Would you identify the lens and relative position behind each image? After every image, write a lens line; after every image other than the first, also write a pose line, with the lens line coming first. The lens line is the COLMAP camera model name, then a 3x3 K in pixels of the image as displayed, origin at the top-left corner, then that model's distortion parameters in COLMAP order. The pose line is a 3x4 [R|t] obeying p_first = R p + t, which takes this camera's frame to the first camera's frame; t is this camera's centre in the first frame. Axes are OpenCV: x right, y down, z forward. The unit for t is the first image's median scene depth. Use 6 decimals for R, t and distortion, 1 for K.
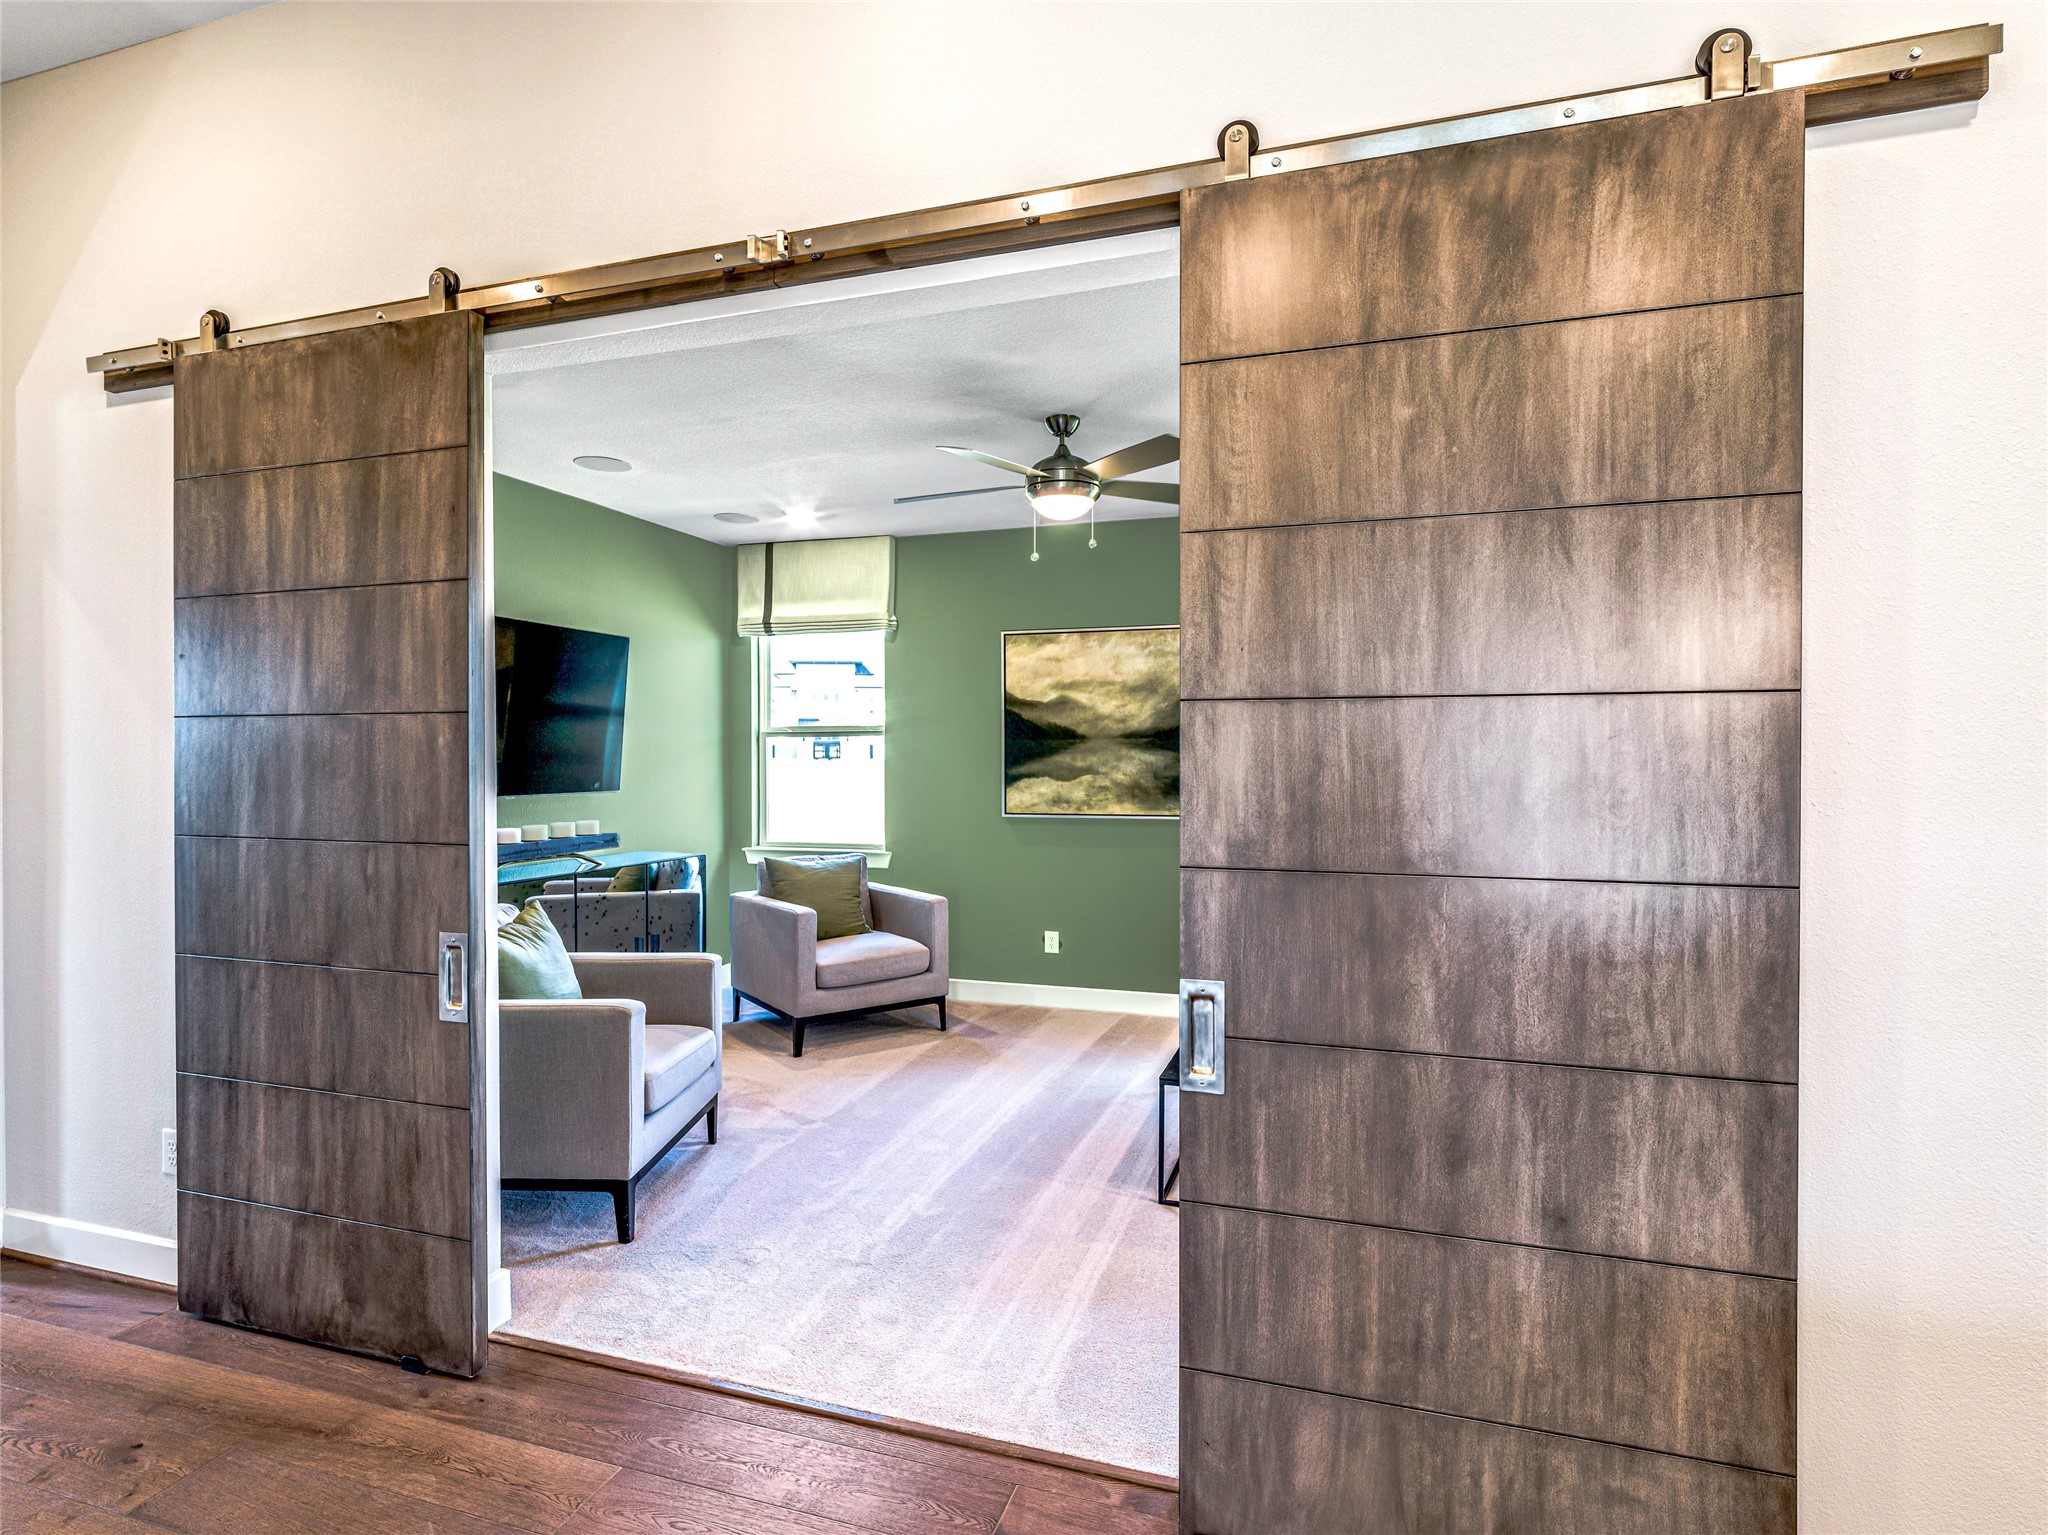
lens RADIAL K [[1011.8, 0, 1093.2], [0, 1011.8, 754.8], [0, 0, 1]] dist [-0.001756, 0.000234]
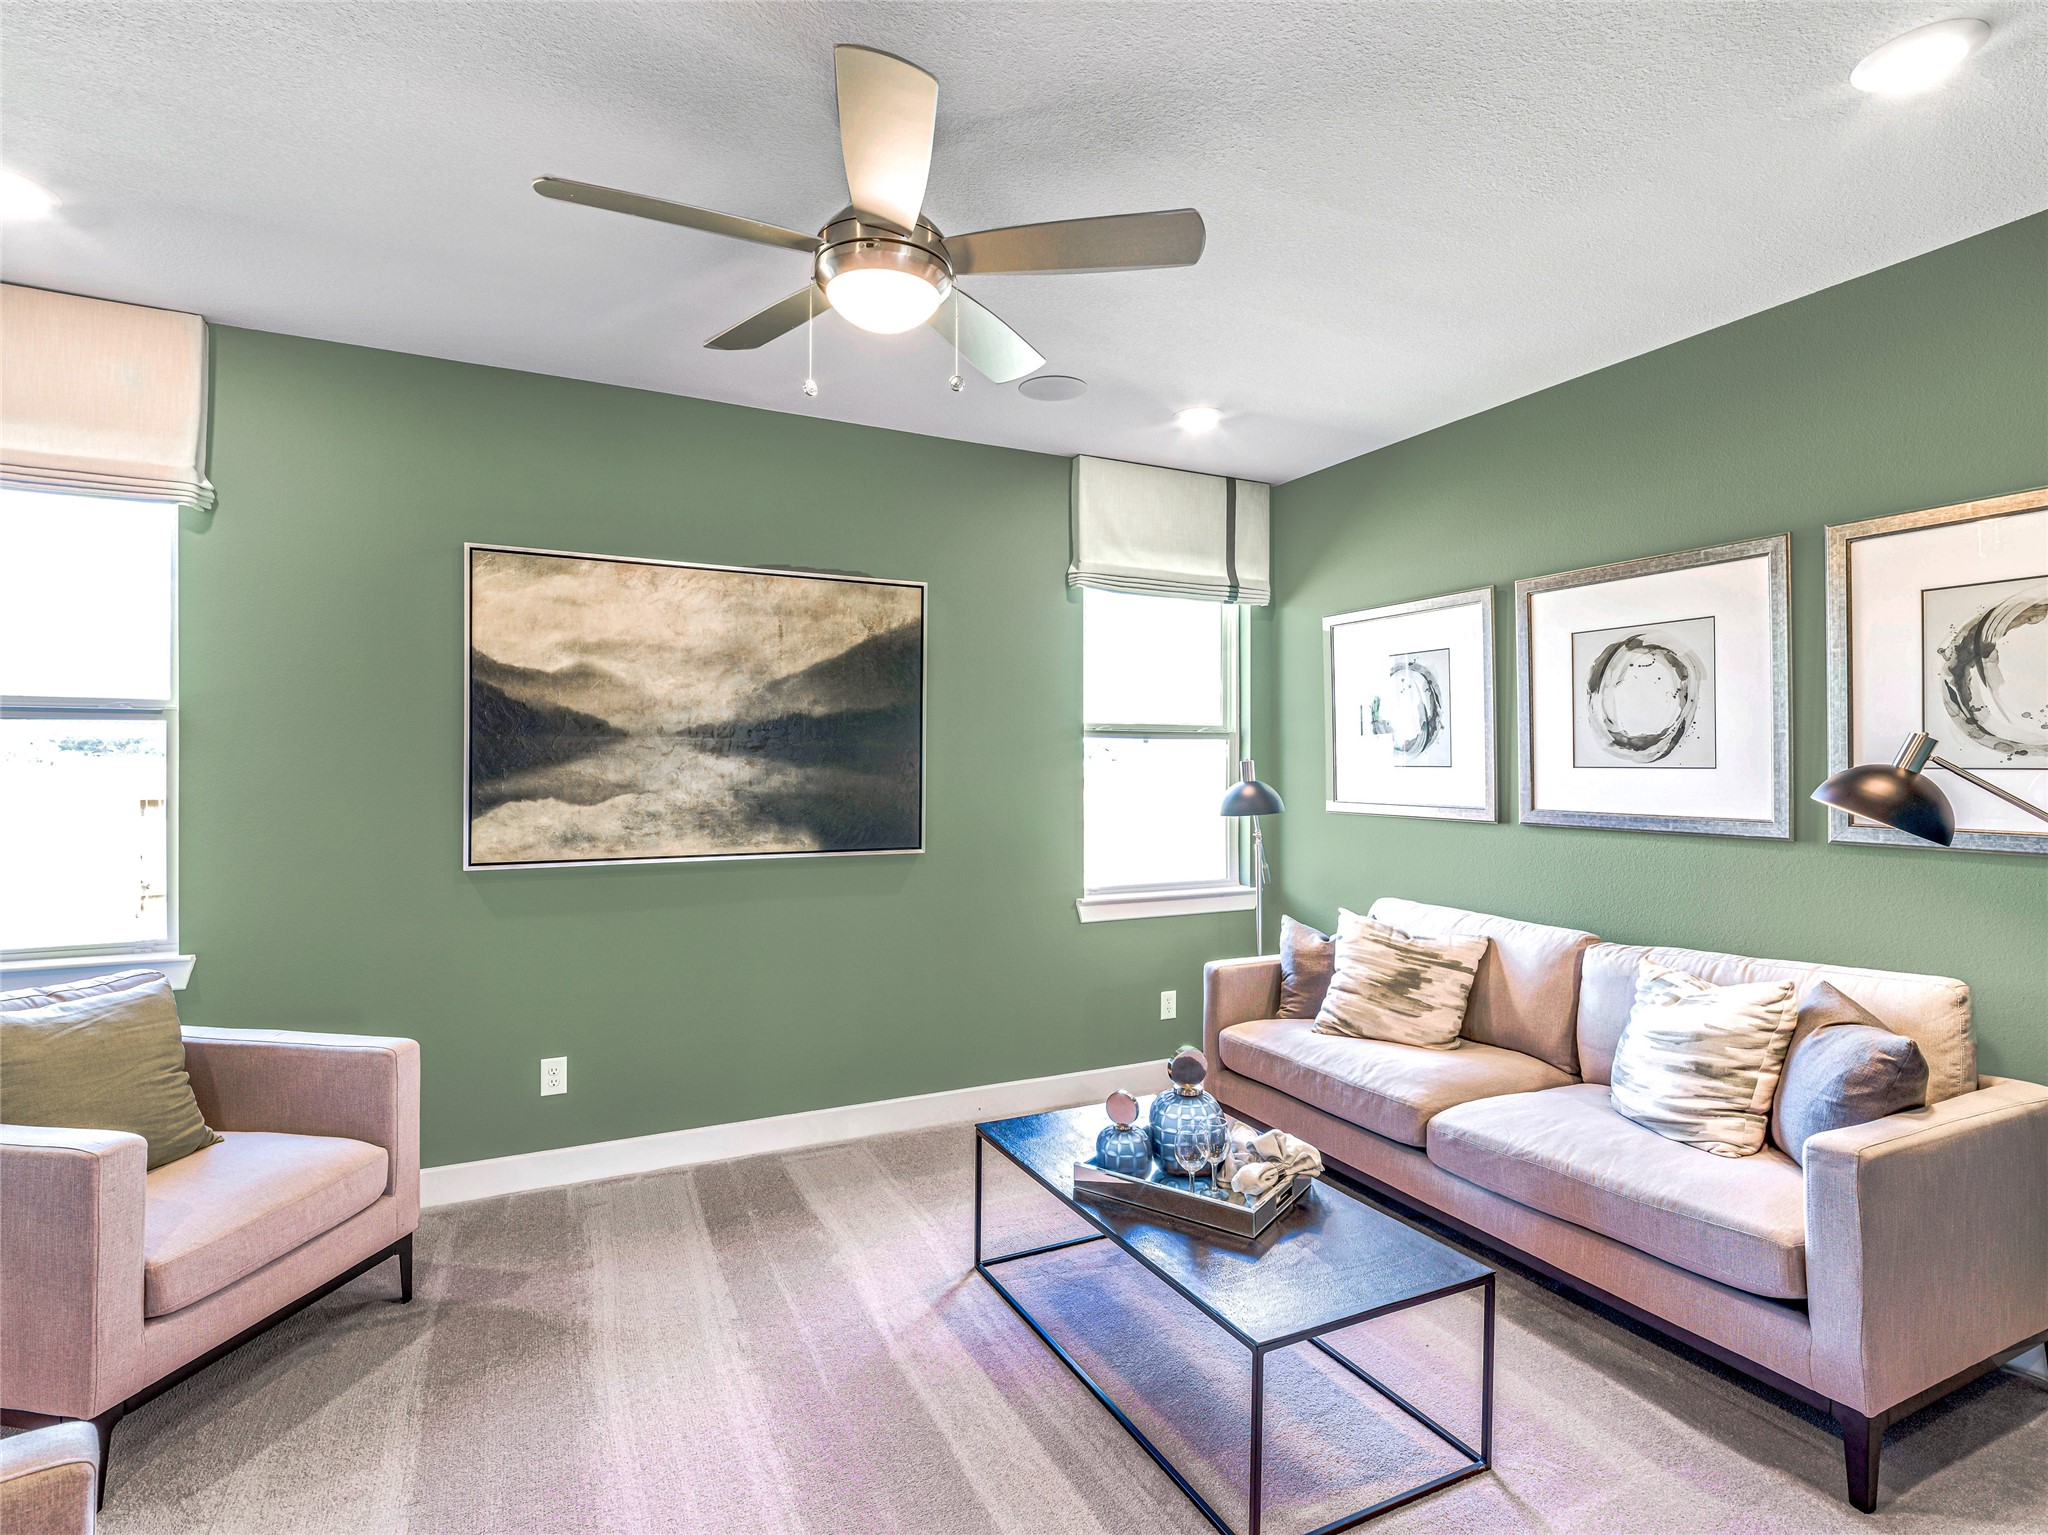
lens RADIAL K [[1011.8, 0, 1025.2], [0, 1011.8, 763.1], [0, 0, 1]] dist [-0.001756, 0.000234]
pose [[0.761854, 0.006354, 0.647718, -0.220515], [-0.004339, 0.999980, -0.004705, 0.002696], [-0.647735, 0.000774, 0.761866, 0.373764]]
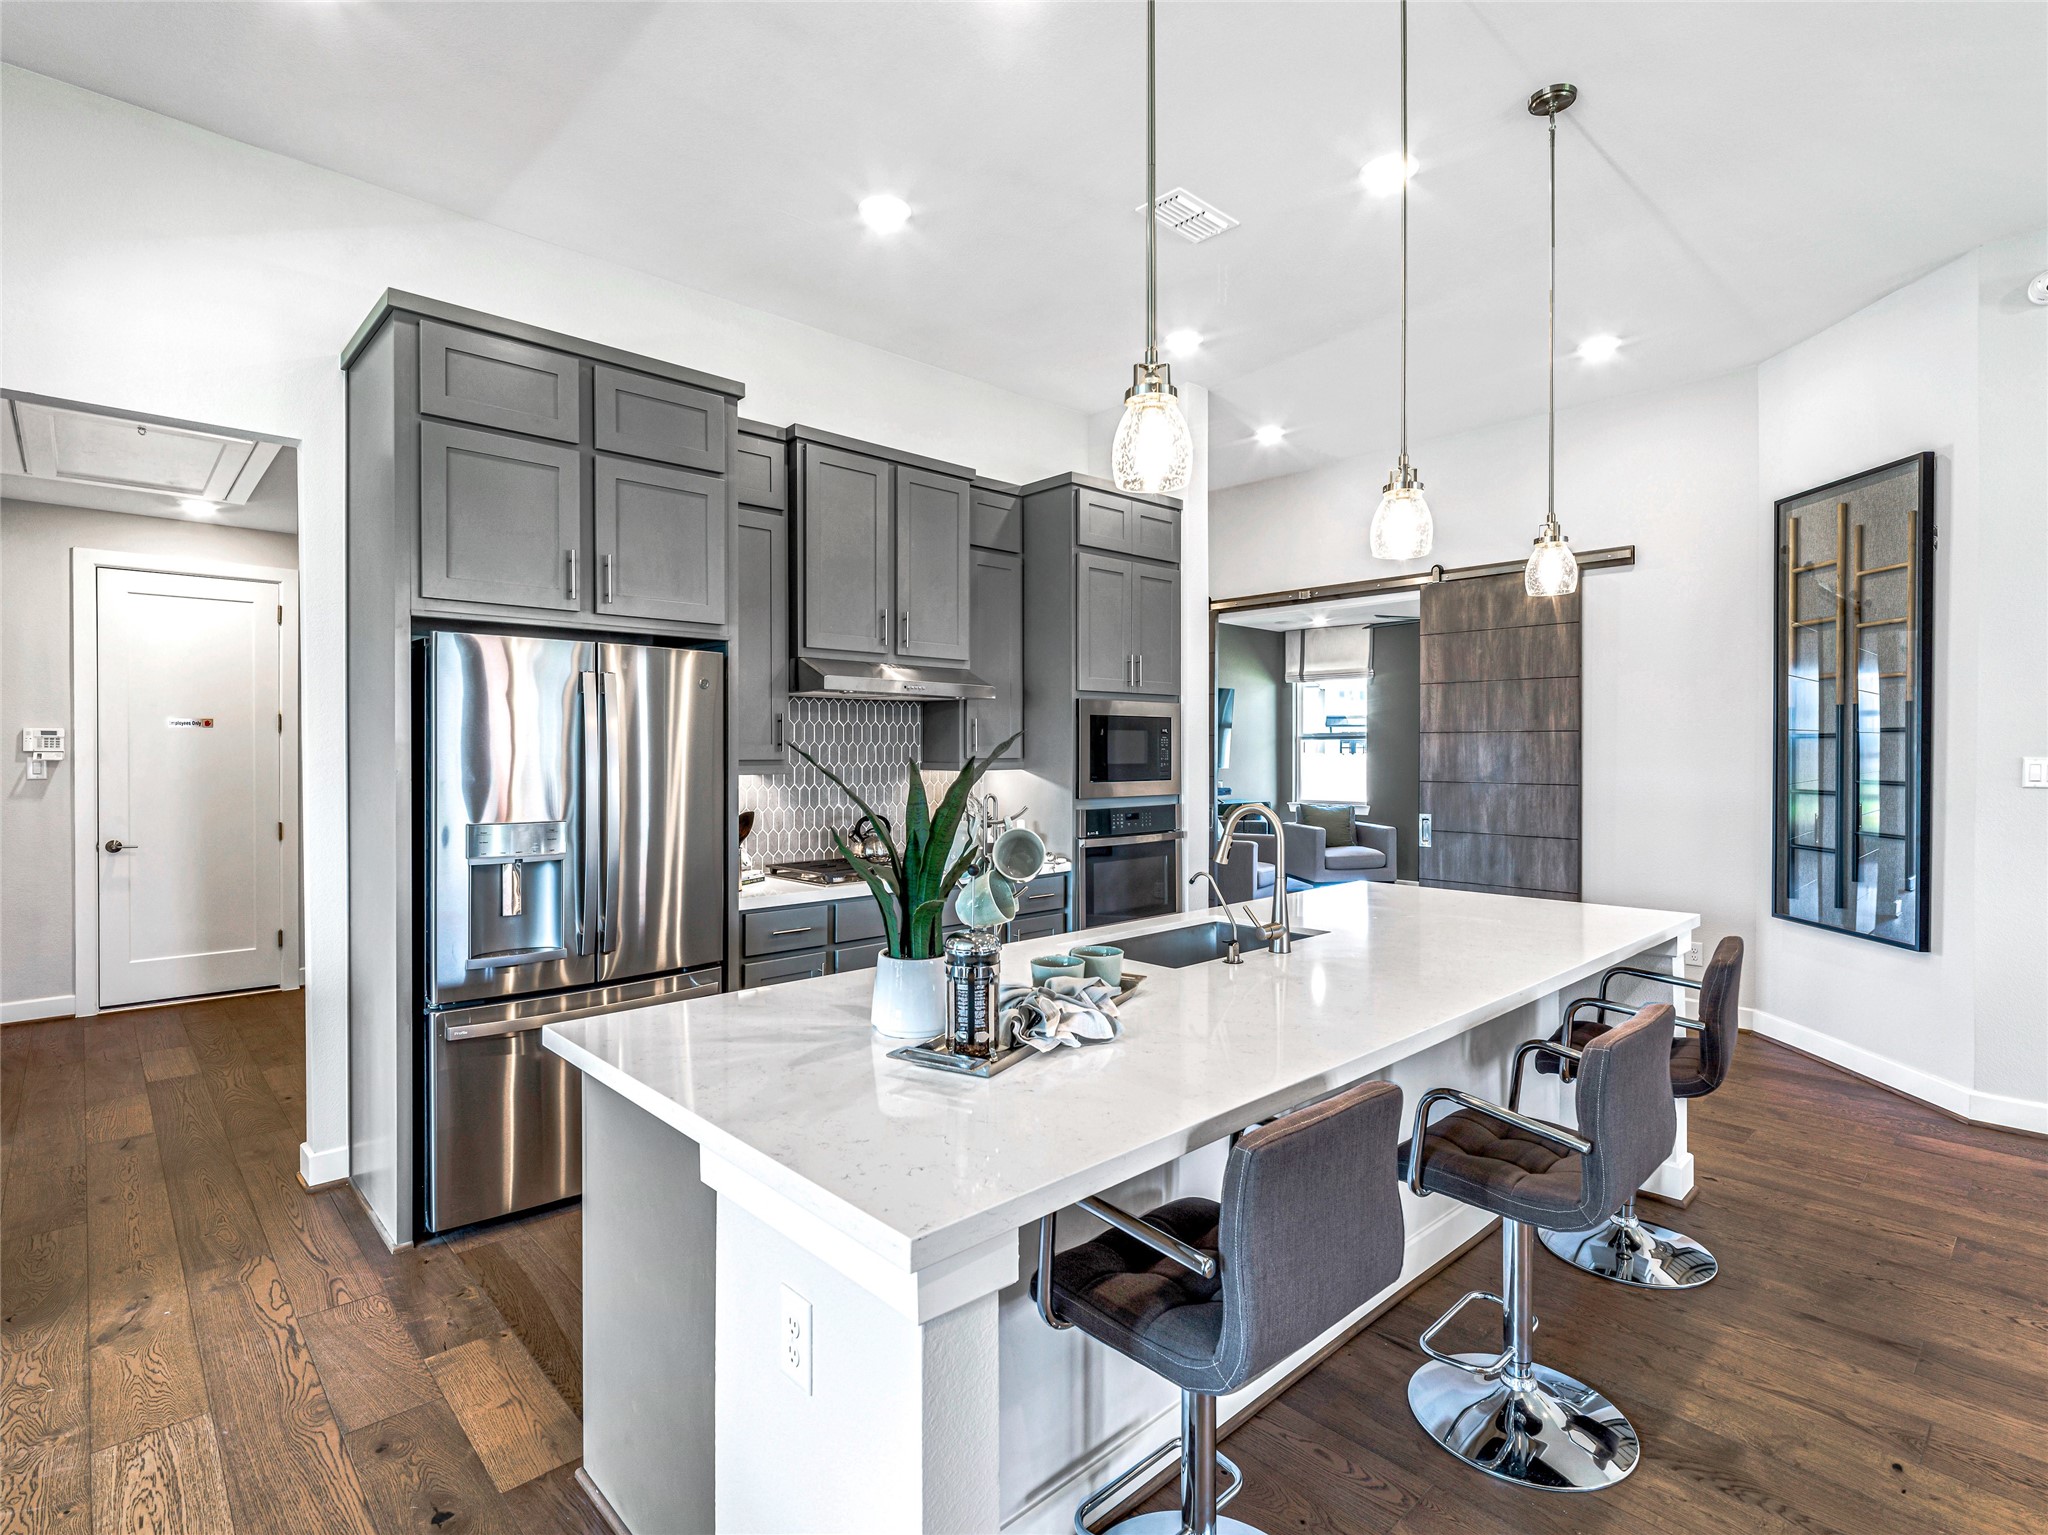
lens RADIAL K [[1011.8, 0, 1108.9], [0, 1011.8, 761.1], [0, 0, 1]] dist [-0.001756, 0.000234]
pose [[0.878884, 0.007722, -0.476974, 0.243431], [-0.004175, 0.999955, 0.008495, 0.005361], [0.477018, -0.005475, 0.878876, -0.770313]]
